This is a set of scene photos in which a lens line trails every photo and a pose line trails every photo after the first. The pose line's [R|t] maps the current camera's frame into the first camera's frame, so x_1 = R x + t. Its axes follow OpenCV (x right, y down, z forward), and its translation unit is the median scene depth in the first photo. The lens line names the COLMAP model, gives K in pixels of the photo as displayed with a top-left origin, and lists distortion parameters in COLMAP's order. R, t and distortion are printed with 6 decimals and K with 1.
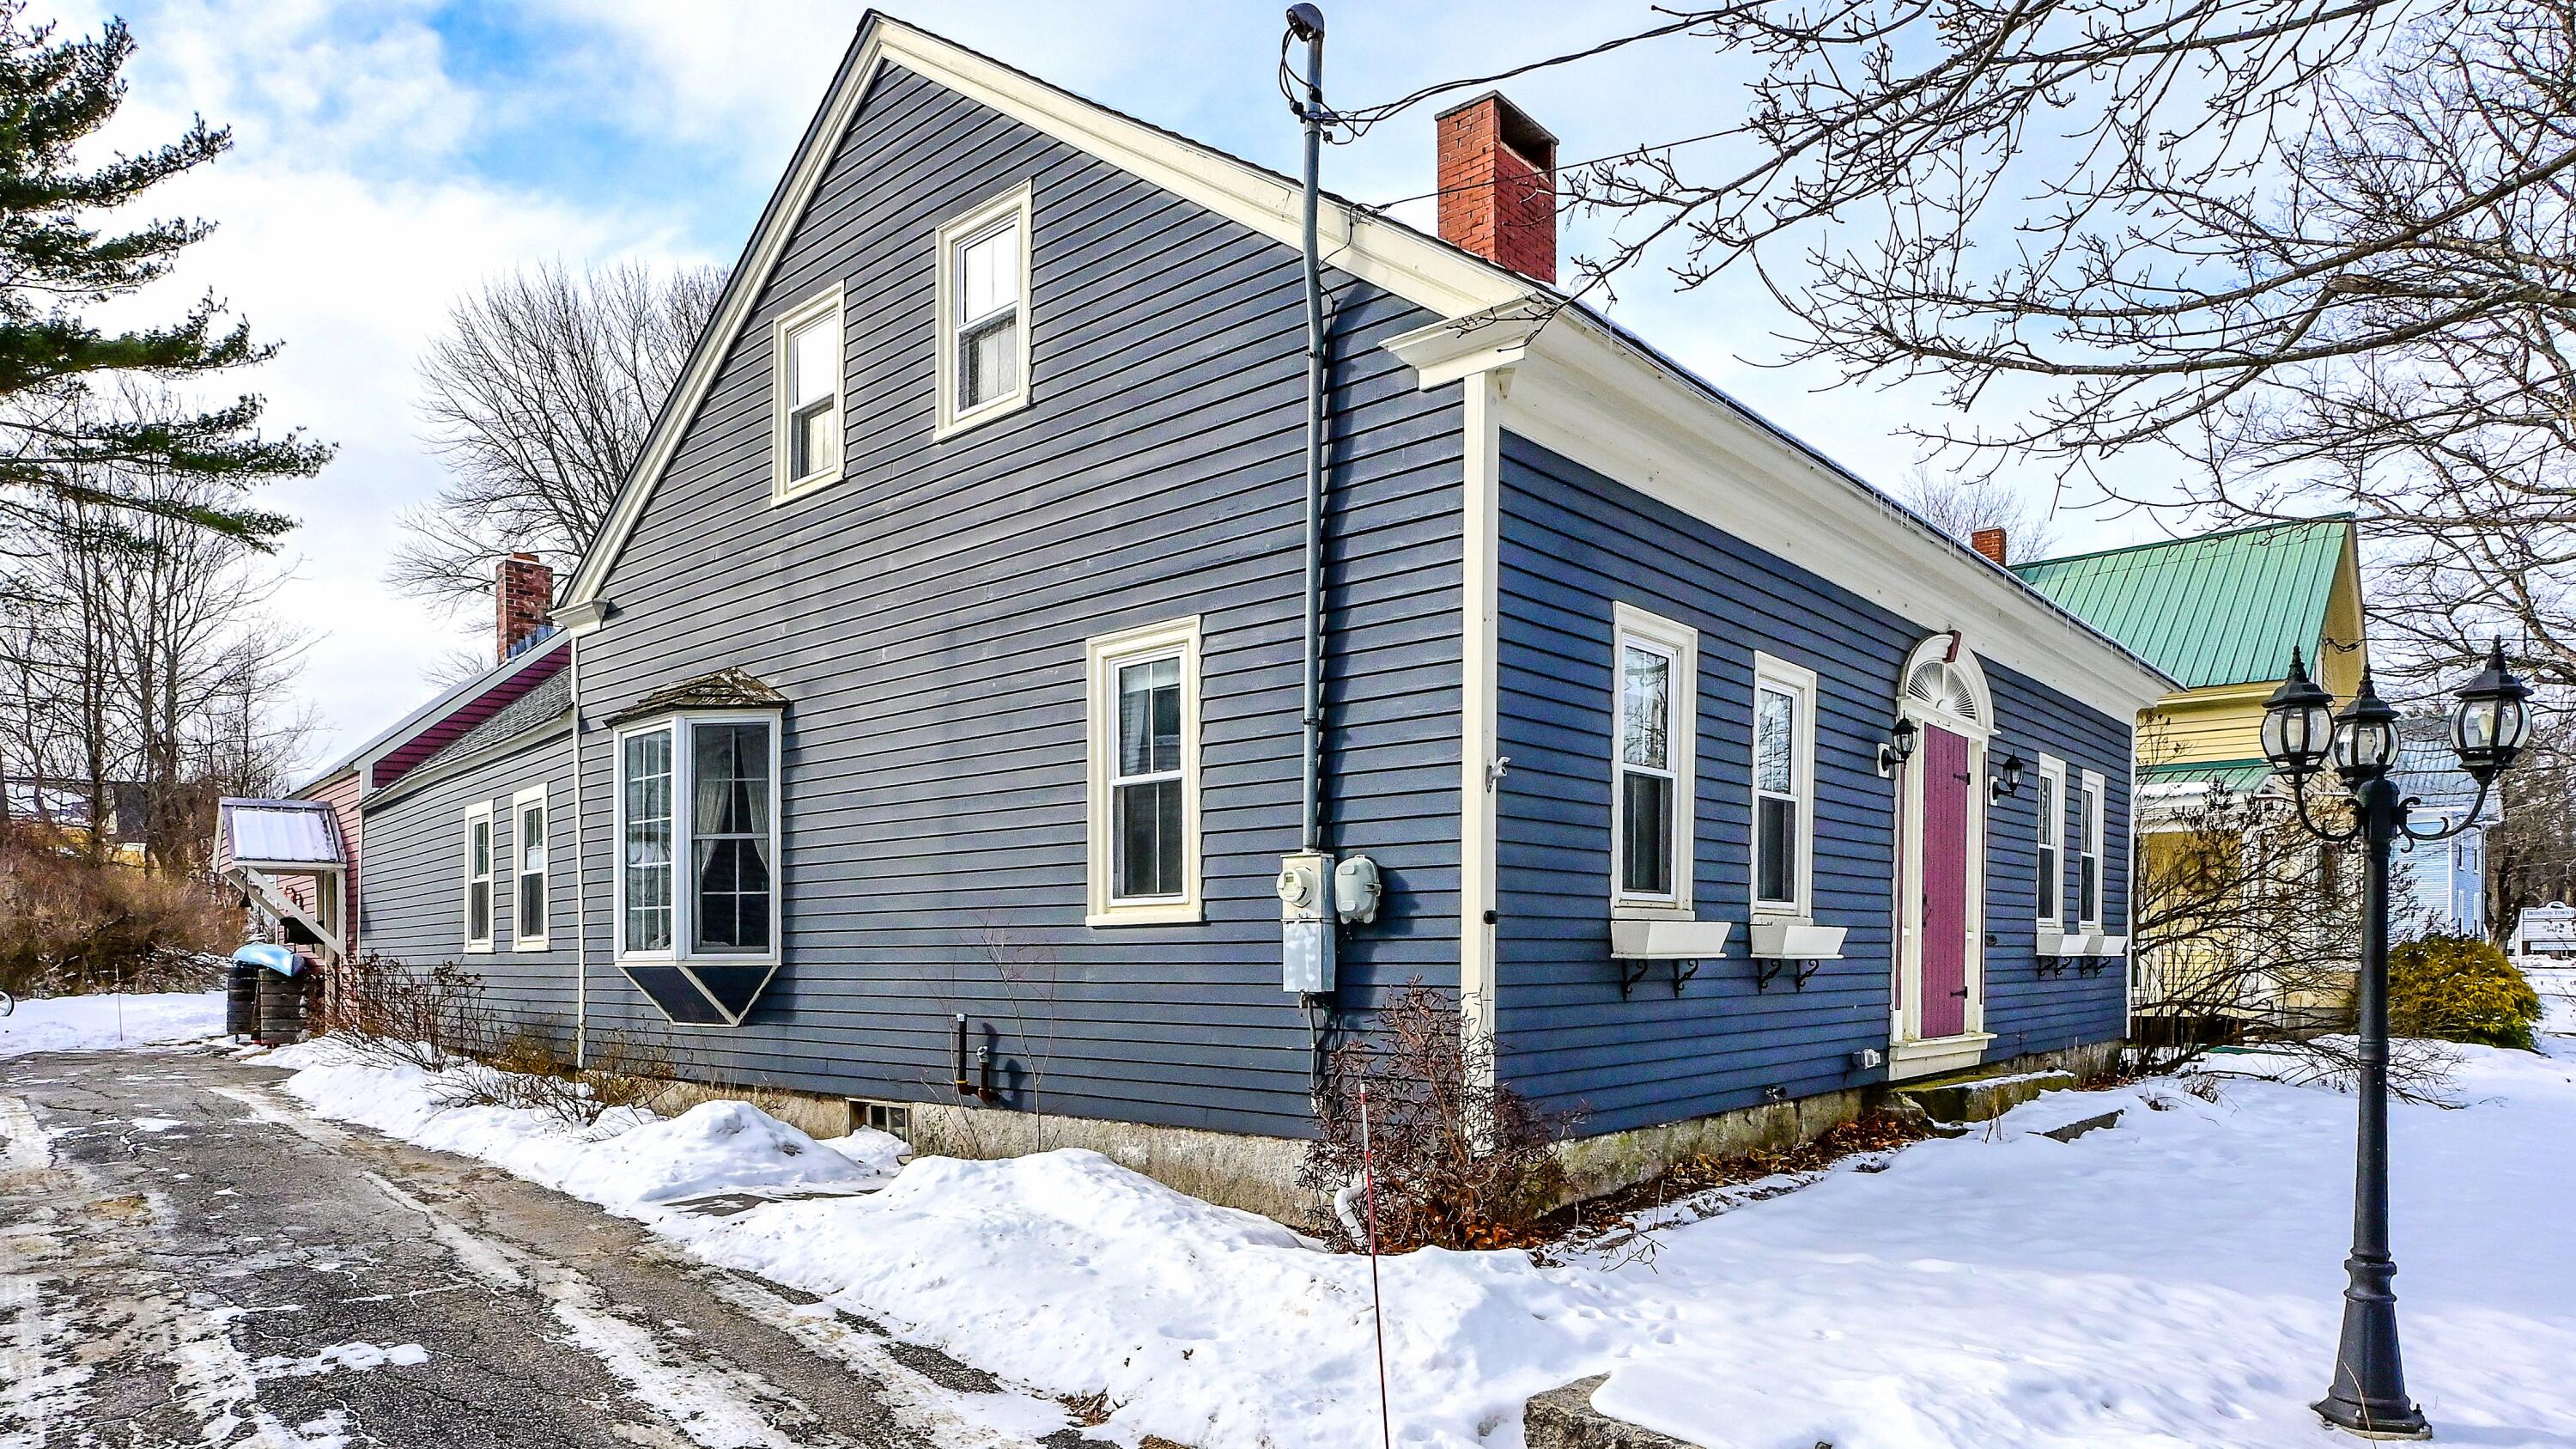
lens RADIAL K [[1495.4, 0, 1288.3], [0, 1495.4, 976.0], [0, 0, 1]] dist [-0.003886, 0.001030]
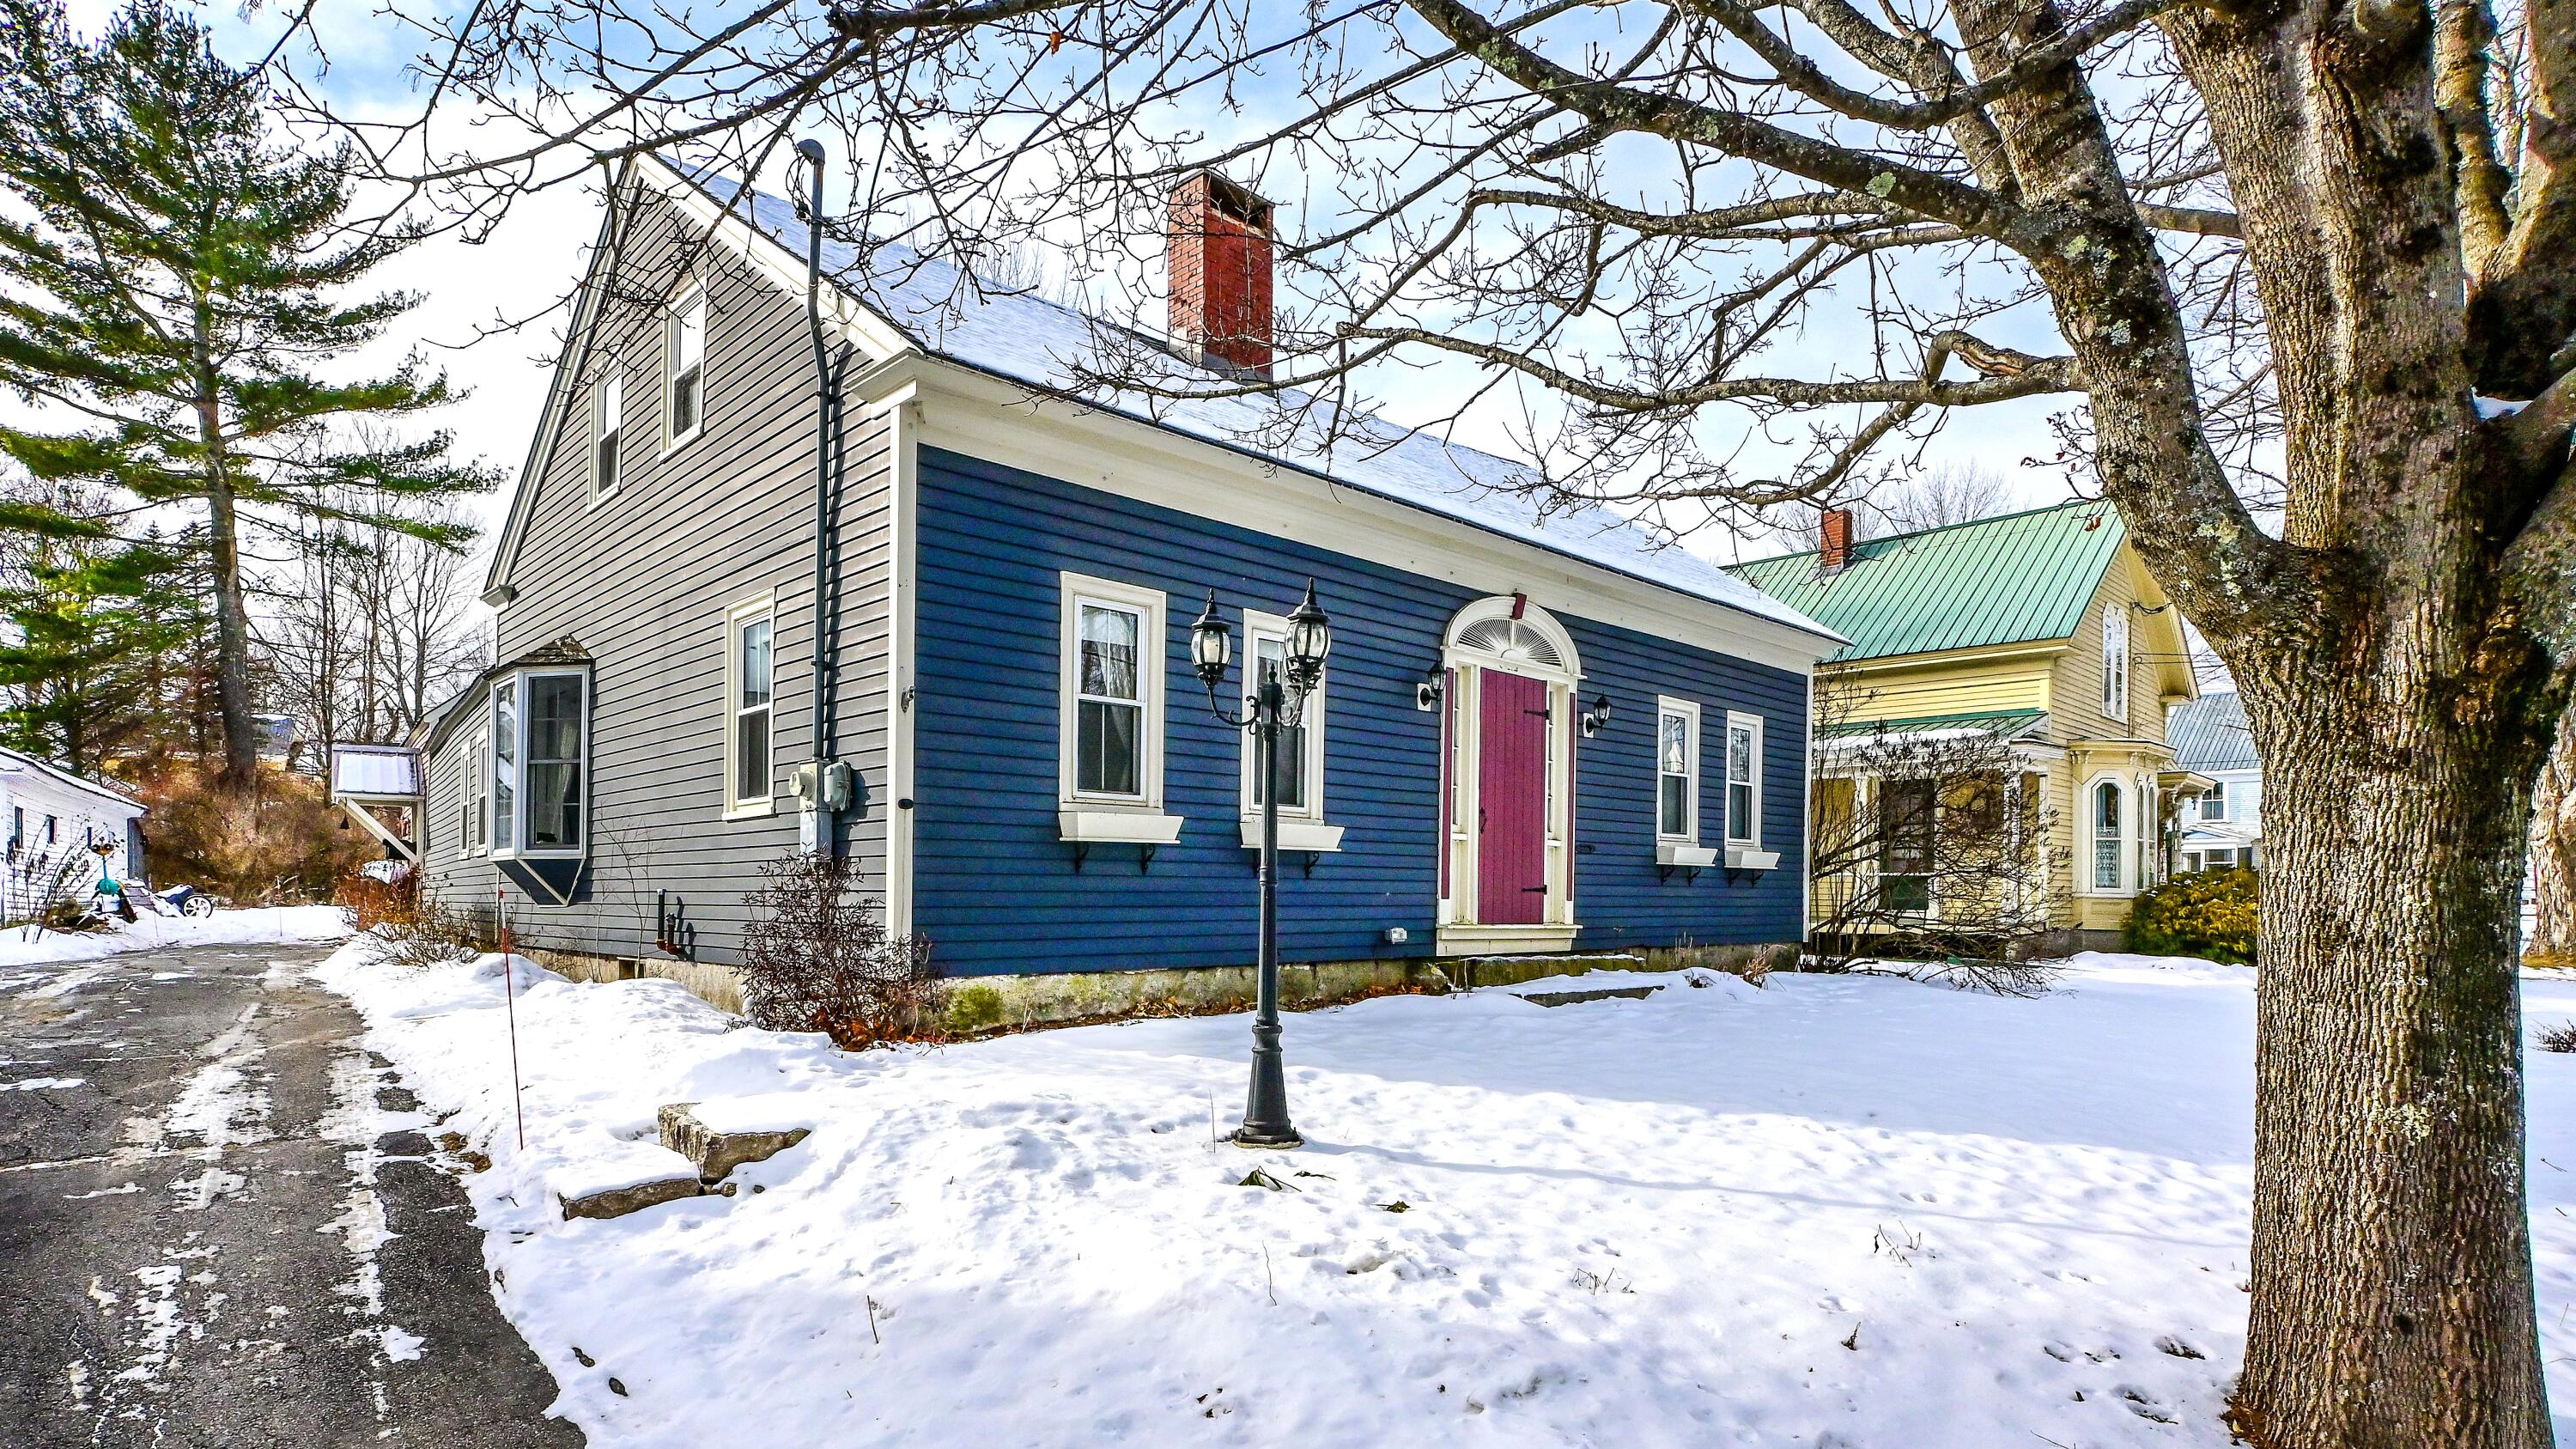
lens RADIAL K [[1324.9, 0, 1291.7], [0, 1324.9, 899.2], [0, 0, 1]] dist [-0.011160, -0.000391]
pose [[0.996469, 0.006520, -0.083702, 0.291629], [-0.007581, 0.999895, -0.012363, 0.029627], [0.083613, 0.012953, 0.996414, -0.083484]]
